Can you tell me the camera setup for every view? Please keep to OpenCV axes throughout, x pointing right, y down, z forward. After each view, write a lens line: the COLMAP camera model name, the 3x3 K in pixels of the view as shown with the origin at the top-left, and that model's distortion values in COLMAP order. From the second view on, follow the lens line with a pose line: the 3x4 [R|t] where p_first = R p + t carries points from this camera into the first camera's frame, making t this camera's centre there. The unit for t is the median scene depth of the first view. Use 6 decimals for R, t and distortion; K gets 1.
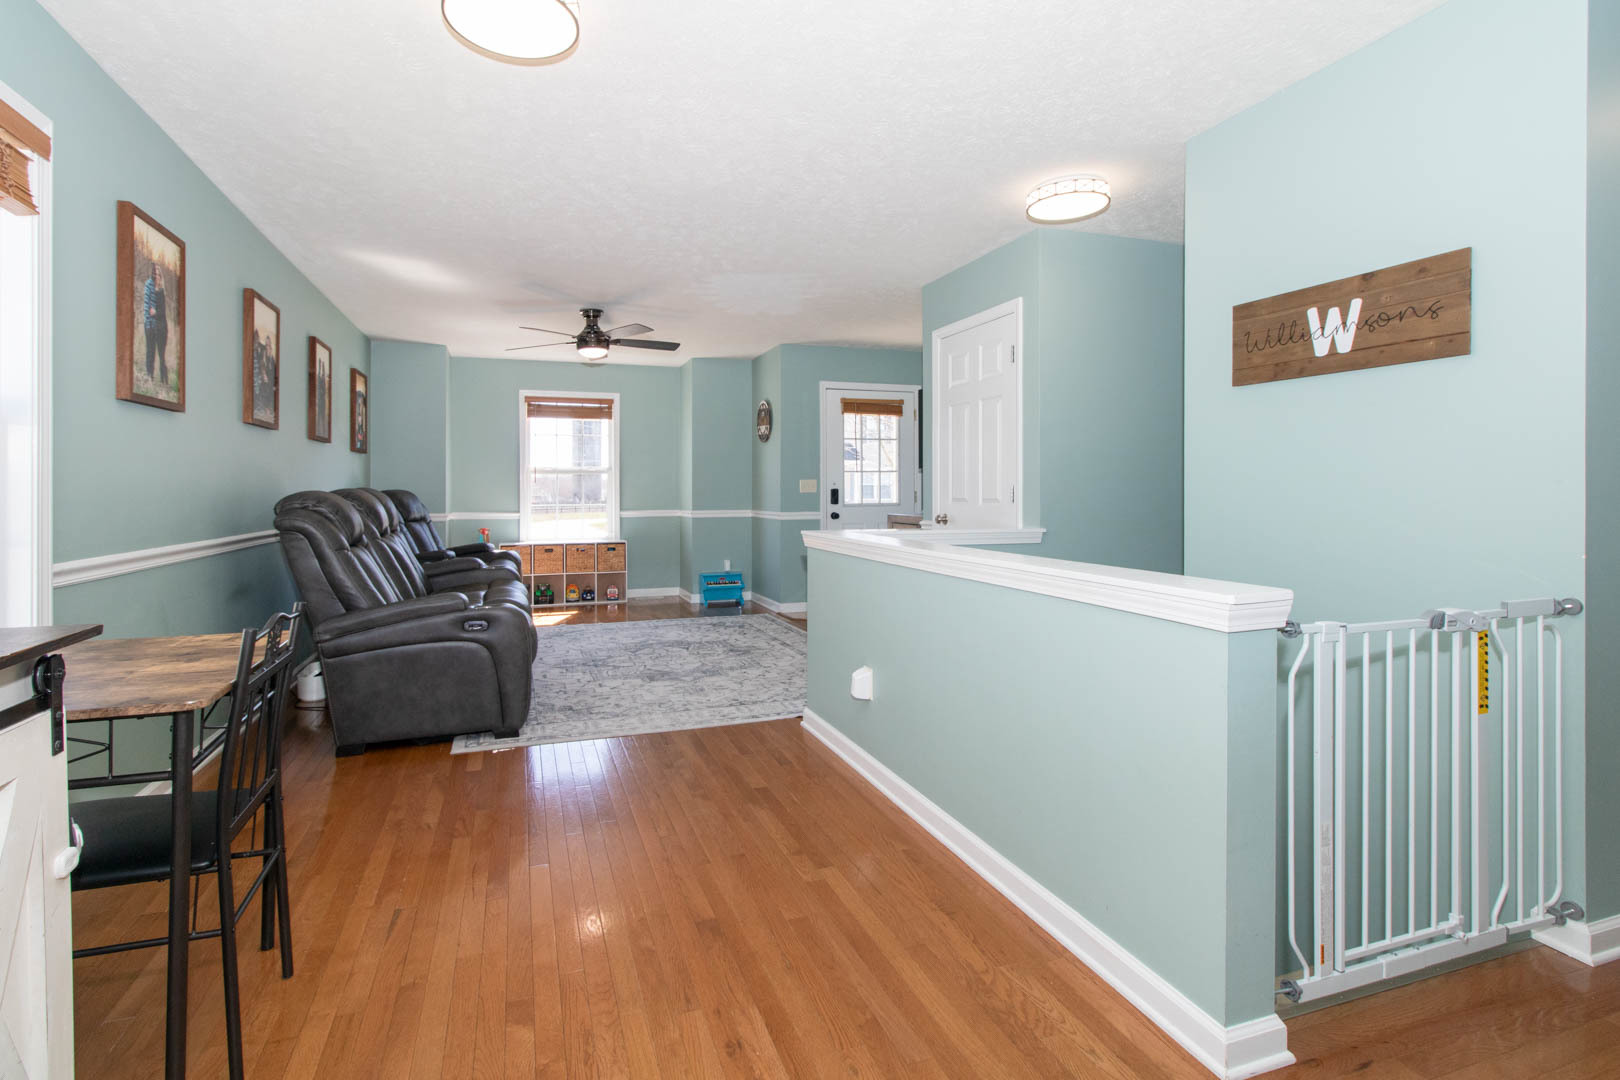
lens RADIAL K [[790.8, 0, 759.3], [0, 790.8, 488.0], [0, 0, 1]] dist [0.000255, -0.000112]
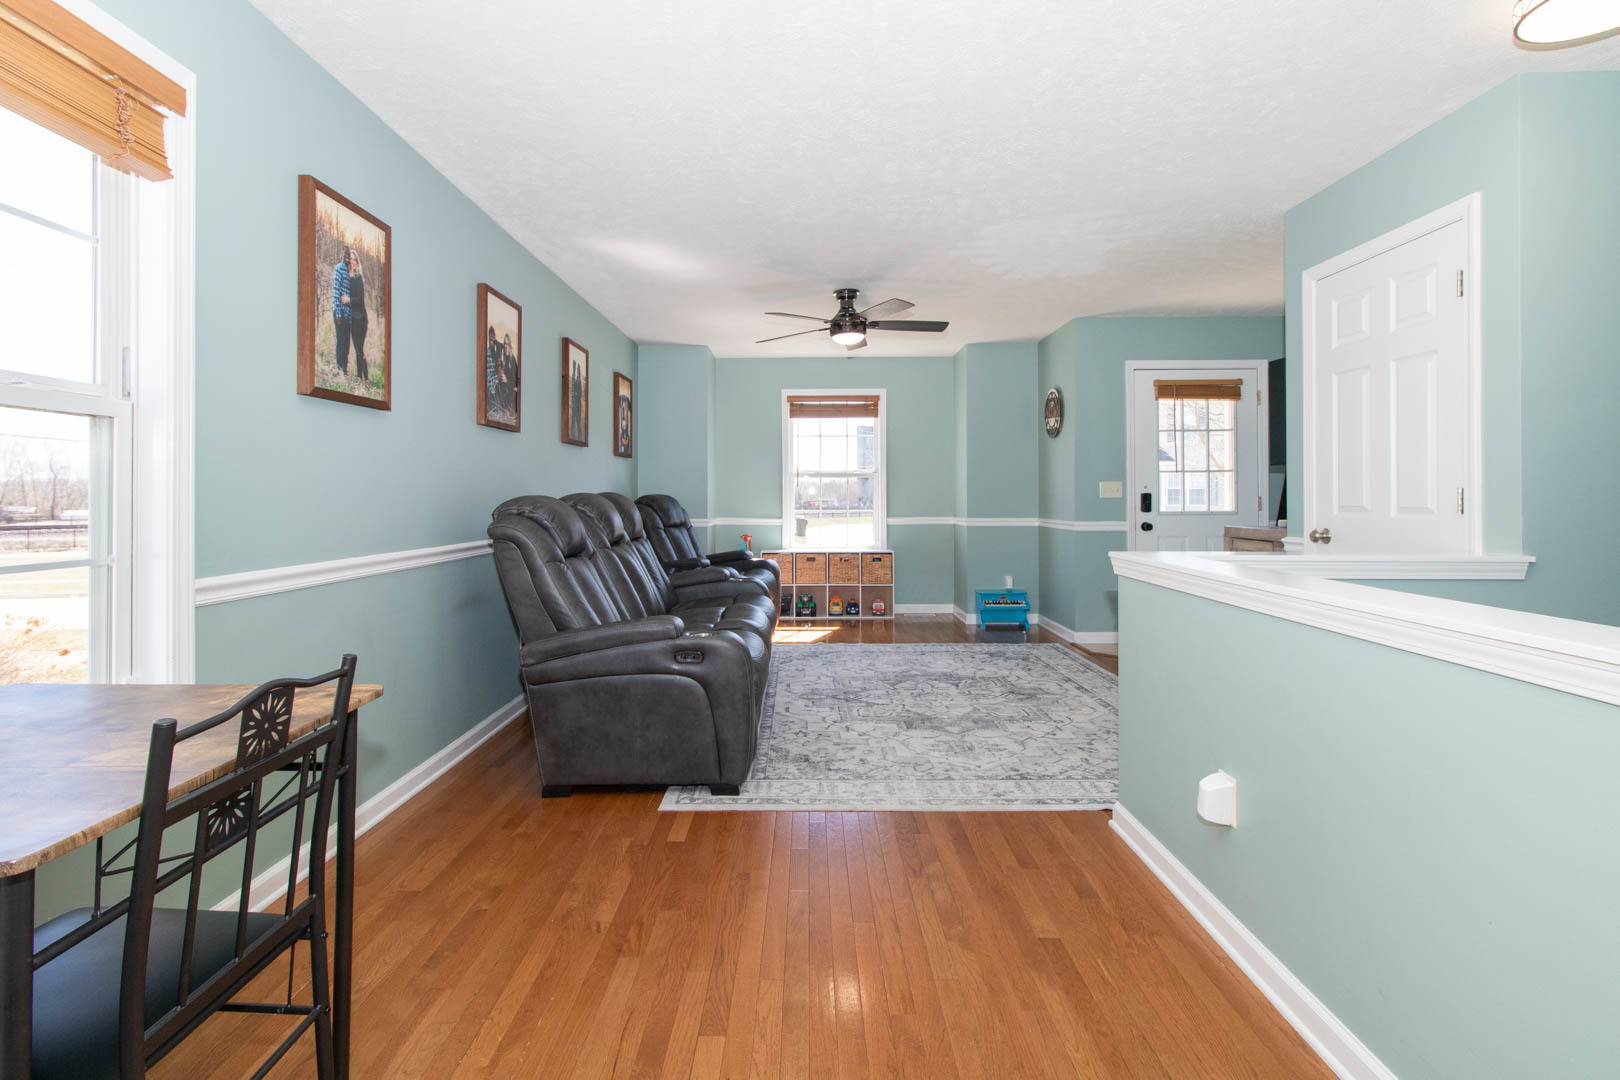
lens RADIAL K [[779.7, 0, 788.6], [0, 779.7, 489.9], [0, 0, 1]] dist [0.000926, 0.000162]
pose [[0.948639, -0.002481, -0.316350, 0.001319], [0.001315, 0.999992, -0.003897, 0.000825], [0.316357, 0.003281, 0.948635, 0.192705]]
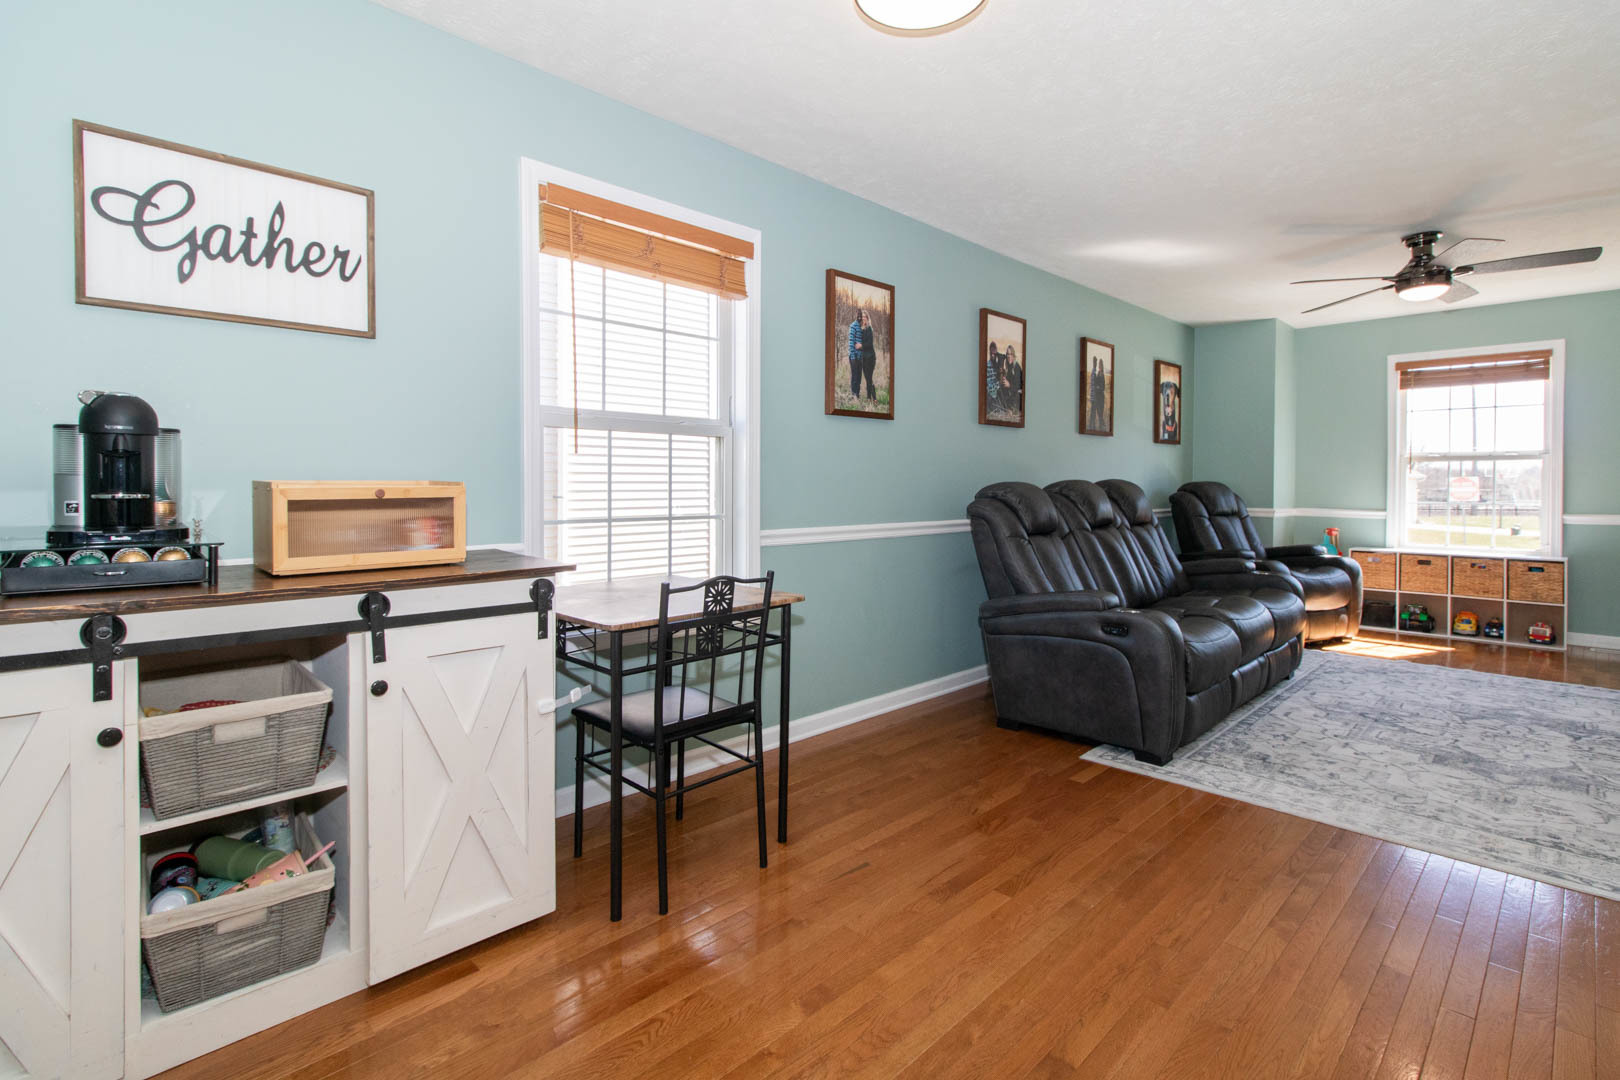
lens RADIAL K [[762.0, 0, 778.2], [0, 762.0, 491.7], [0, 0, 1]] dist [0.002666, 0.000036]
pose [[0.436199, 0.015046, -0.899724, 0.202683], [-0.001249, 0.999869, 0.016114, 0.000360], [0.899849, -0.005905, 0.436161, 0.201123]]
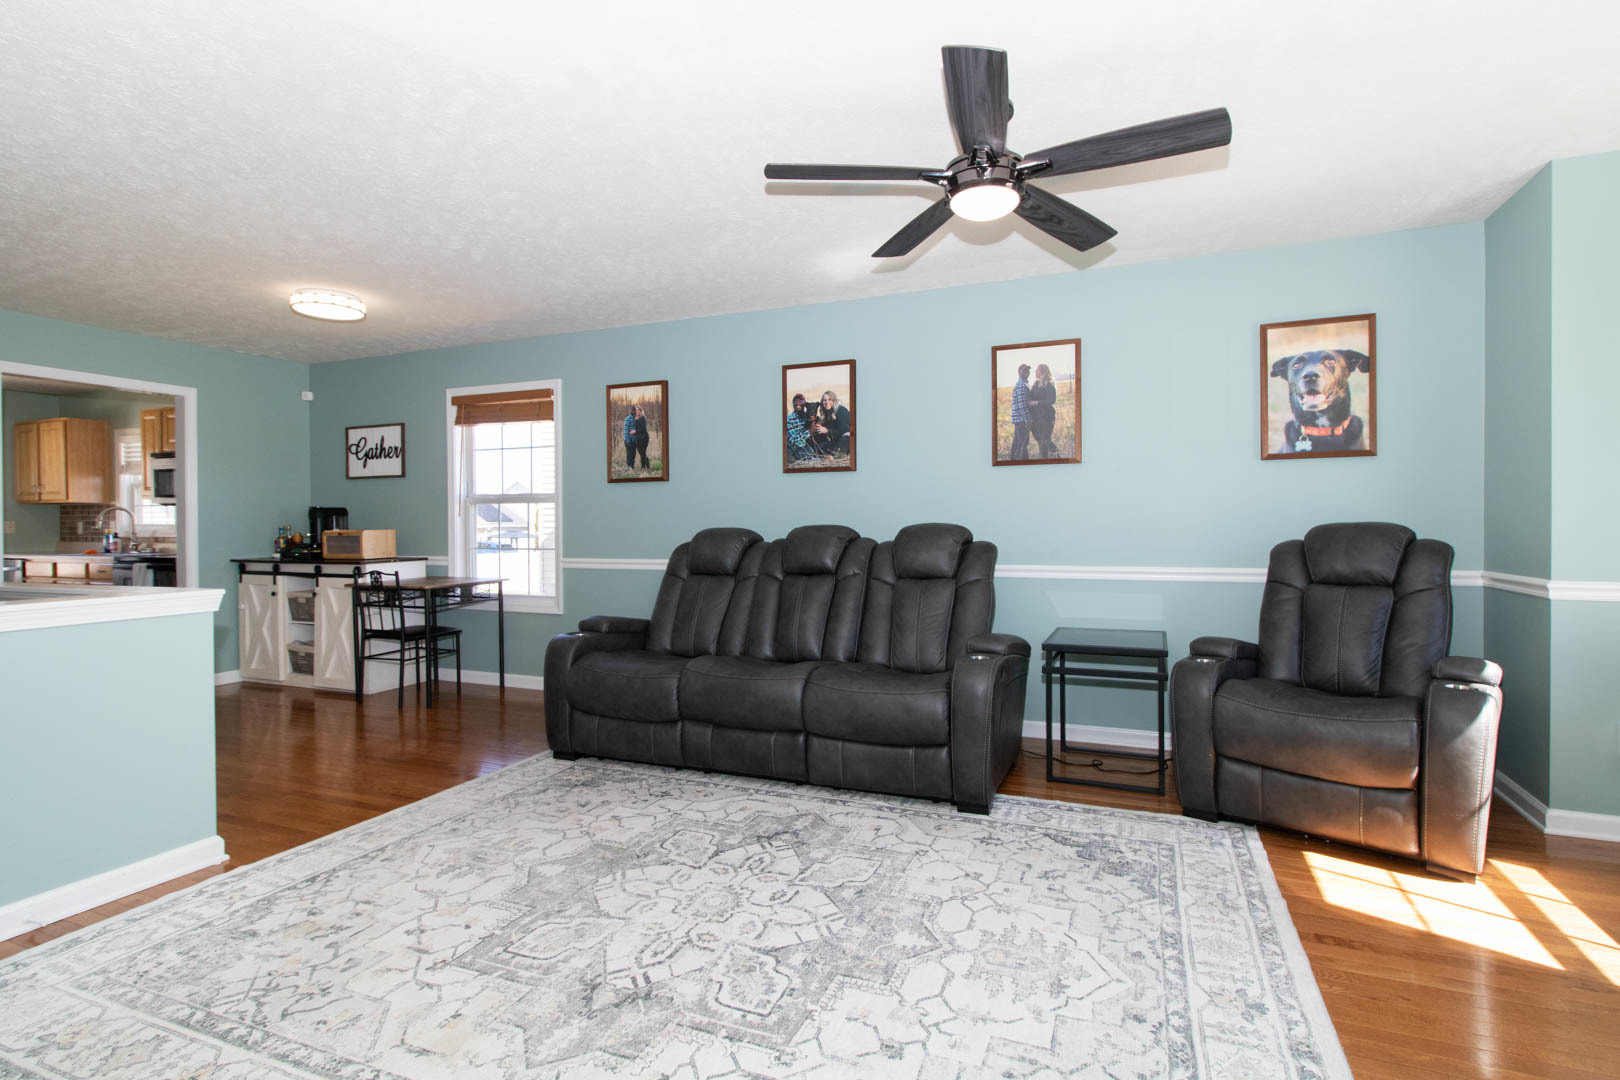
lens RADIAL K [[678.6, 0, 778.1], [0, 678.6, 530.8], [0, 0, 1]] dist [0.000047, 0.000349]
pose [[-0.610239, 0.009695, -0.792158, 0.184361], [0.009070, 0.999945, 0.005251, 0.003108], [0.792166, -0.003980, -0.610293, 1.404526]]
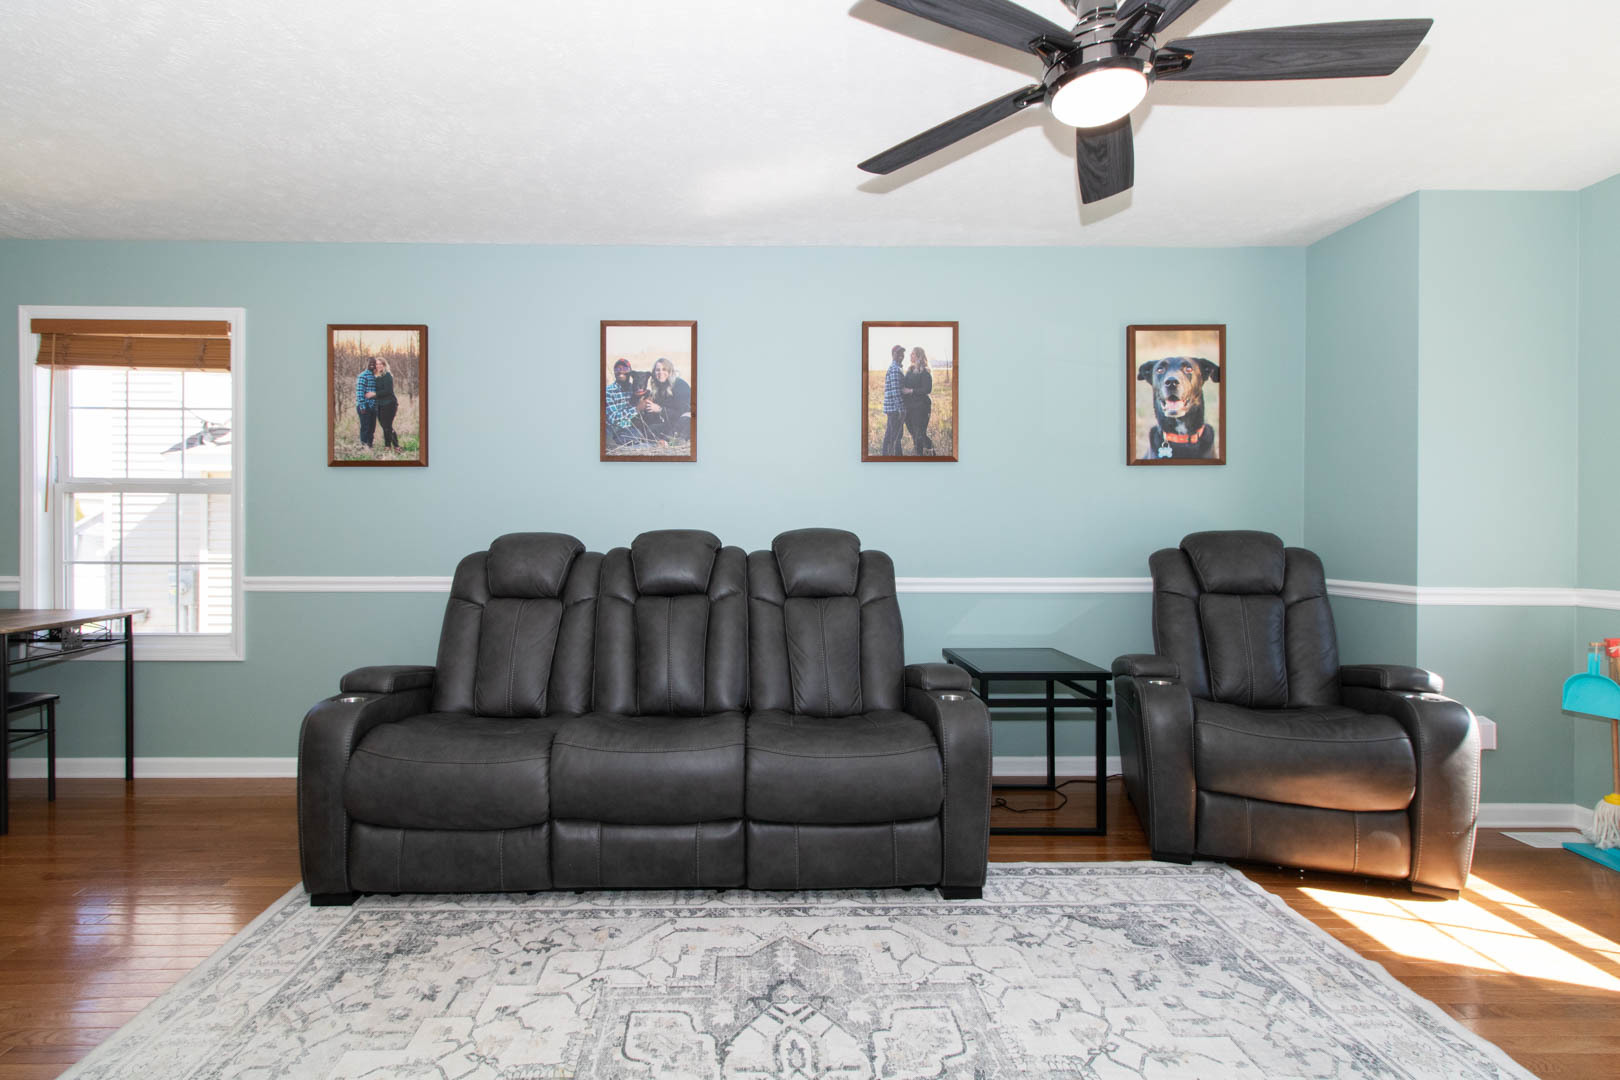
lens RADIAL K [[726.6, 0, 678.6], [0, 726.6, 532.2], [0, 0, 1]] dist [0.001987, 0.000358]
pose [[-0.287997, 0.002247, -0.957629, 0.146749], [0.003206, 0.999994, 0.001382, 0.002458], [0.957626, -0.002672, -0.288003, 1.143217]]
